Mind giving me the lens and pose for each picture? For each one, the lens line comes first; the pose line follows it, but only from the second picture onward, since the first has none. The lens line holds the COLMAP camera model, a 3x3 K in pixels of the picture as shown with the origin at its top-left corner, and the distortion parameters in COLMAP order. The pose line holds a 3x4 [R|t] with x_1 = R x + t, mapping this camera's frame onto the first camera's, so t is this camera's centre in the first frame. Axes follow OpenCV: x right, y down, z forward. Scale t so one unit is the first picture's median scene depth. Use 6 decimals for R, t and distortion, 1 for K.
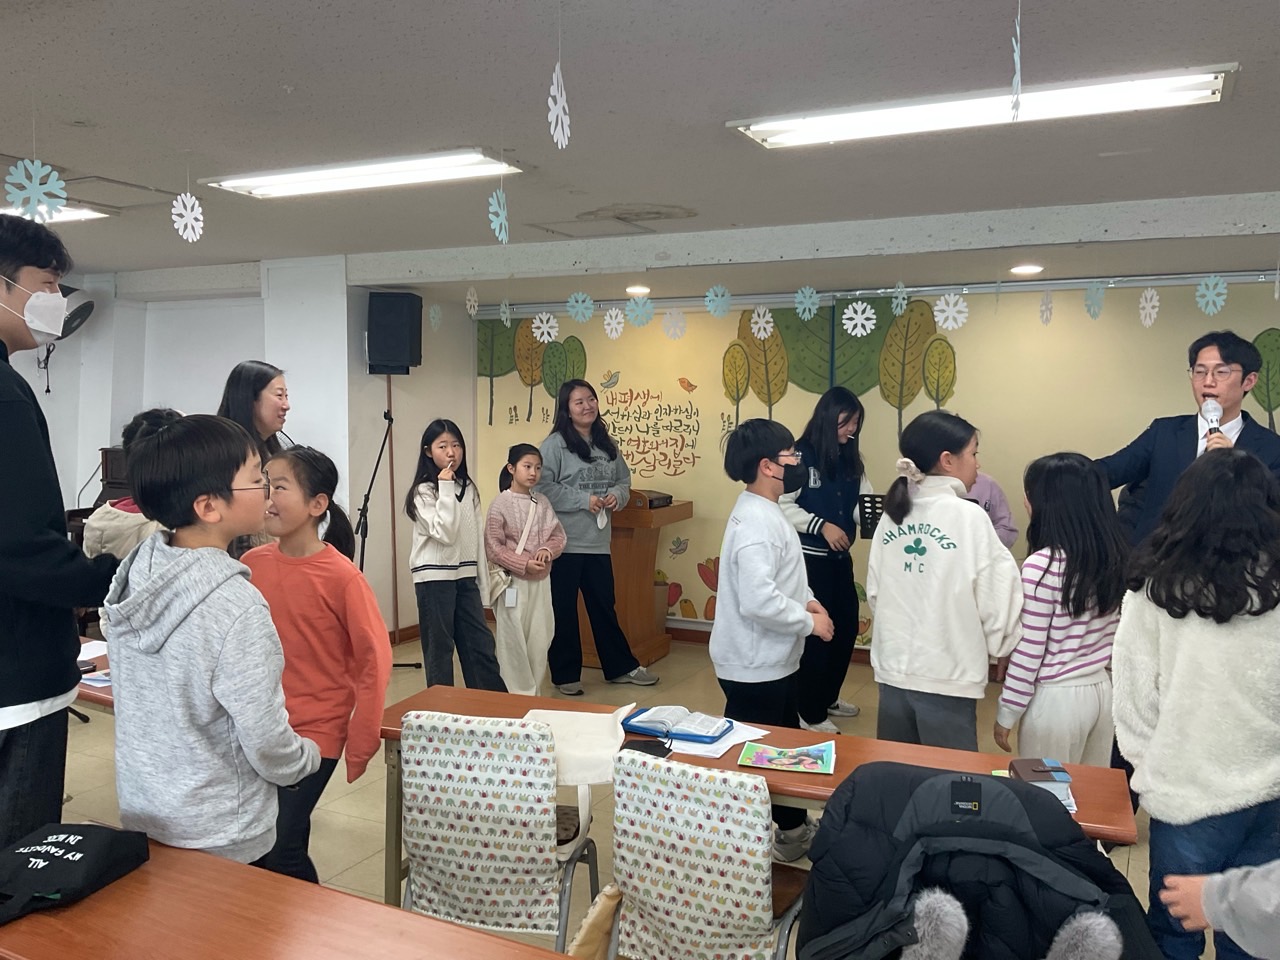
lens RADIAL K [[1050.9, 0, 640.1], [0, 1050.9, 472.6], [0, 0, 1]] dist [0.106946, -0.224924]
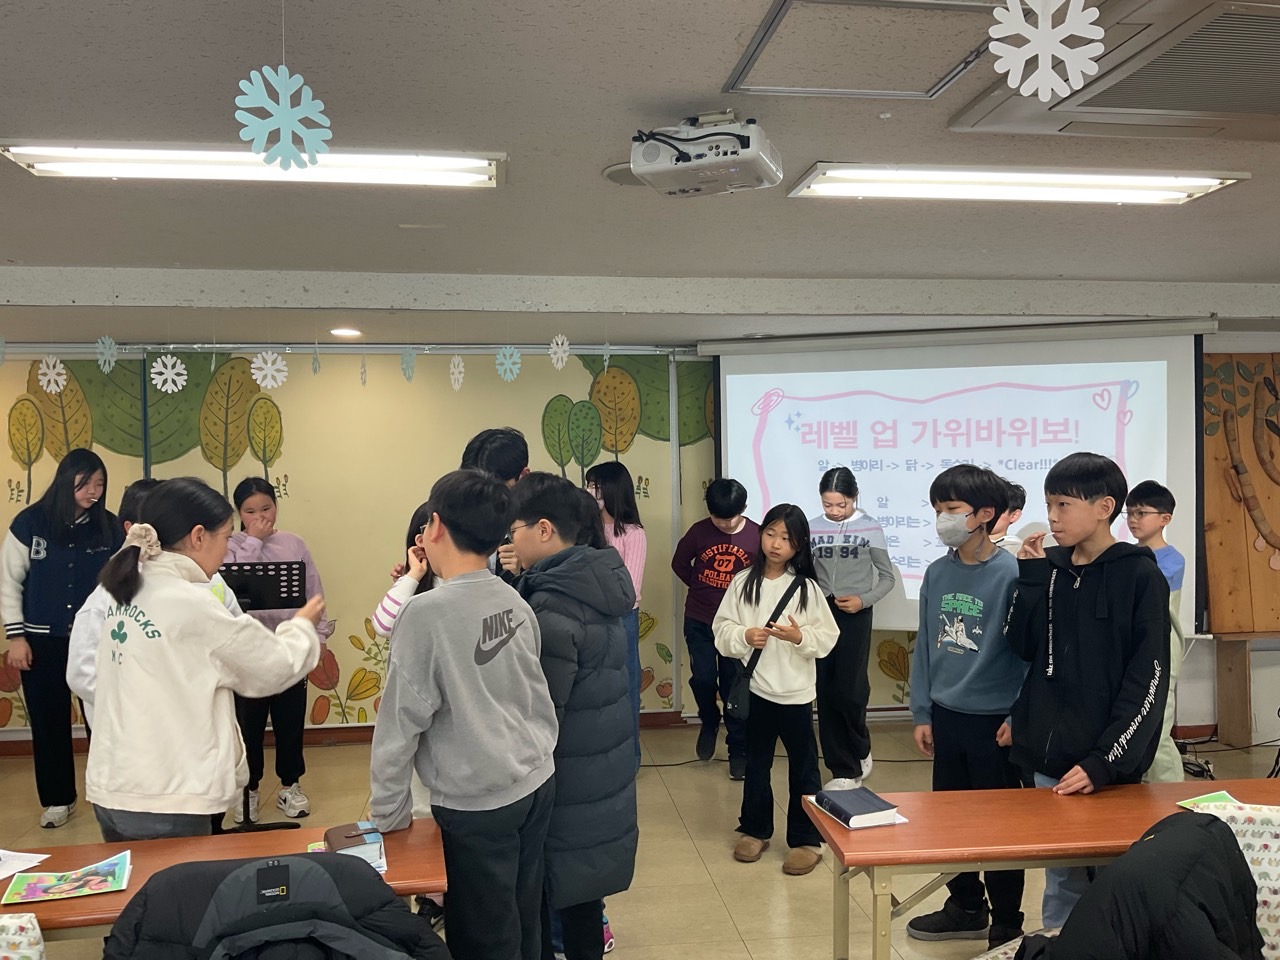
lens RADIAL K [[1055.3, 0, 640.0], [0, 1055.3, 480.0], [0, 0, 1]] dist [0.062352, -0.136508]
pose [[0.826648, -0.024948, 0.562166, 0.019197], [0.053456, 0.997980, -0.034317, 0.000344], [-0.560175, 0.058419, 0.826312, 0.009327]]
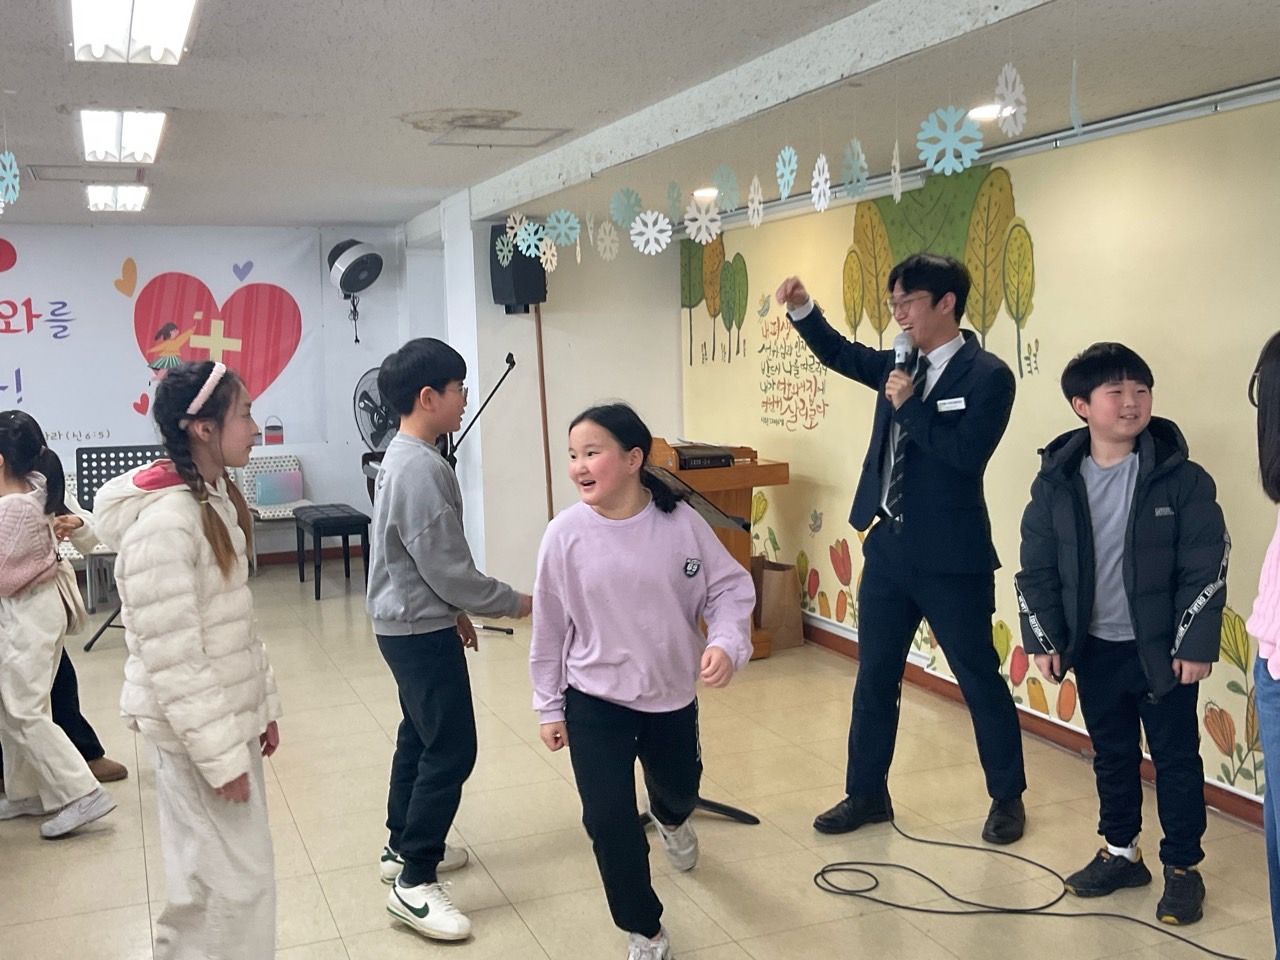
lens RADIAL K [[1315.4, 0, 641.2], [0, 1315.4, 478.0], [0, 0, 1]] dist [0.132366, -0.314807]
pose [[0.746976, 0.039349, -0.663686, 0.646878], [-0.008376, 0.998725, 0.049785, -0.009266], [0.664798, -0.031629, 0.746353, 0.226891]]
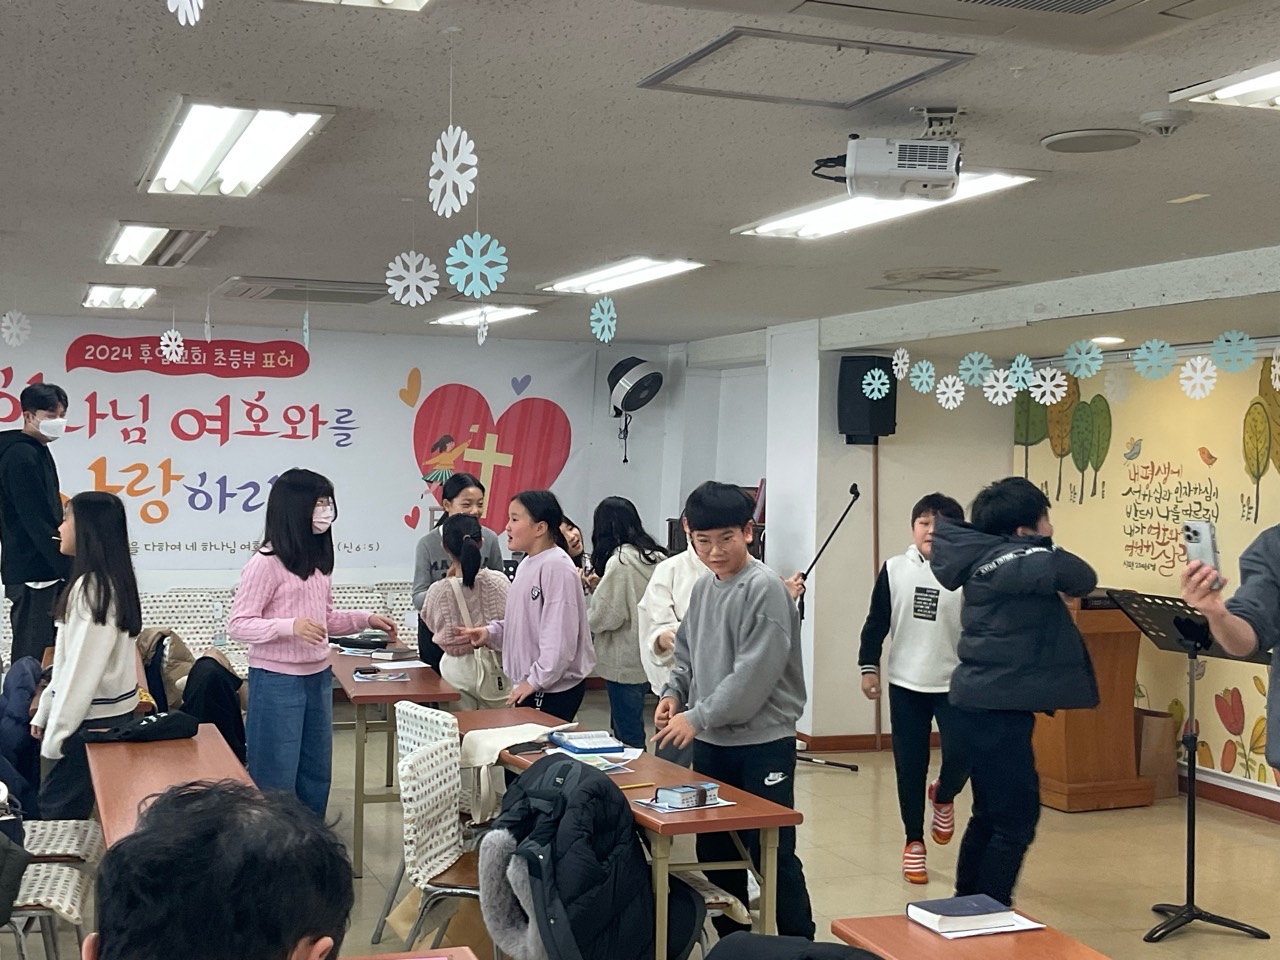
lens RADIAL K [[1616.9, 0, 642.9], [0, 1616.9, 482.0], [0, 0, 1]] dist [0.100279, -0.182304]
pose [[0.736965, 0.013958, -0.675786, 0.599165], [-0.054966, 0.997713, -0.039335, 0.004223], [0.673692, 0.066133, 0.736047, -0.155481]]
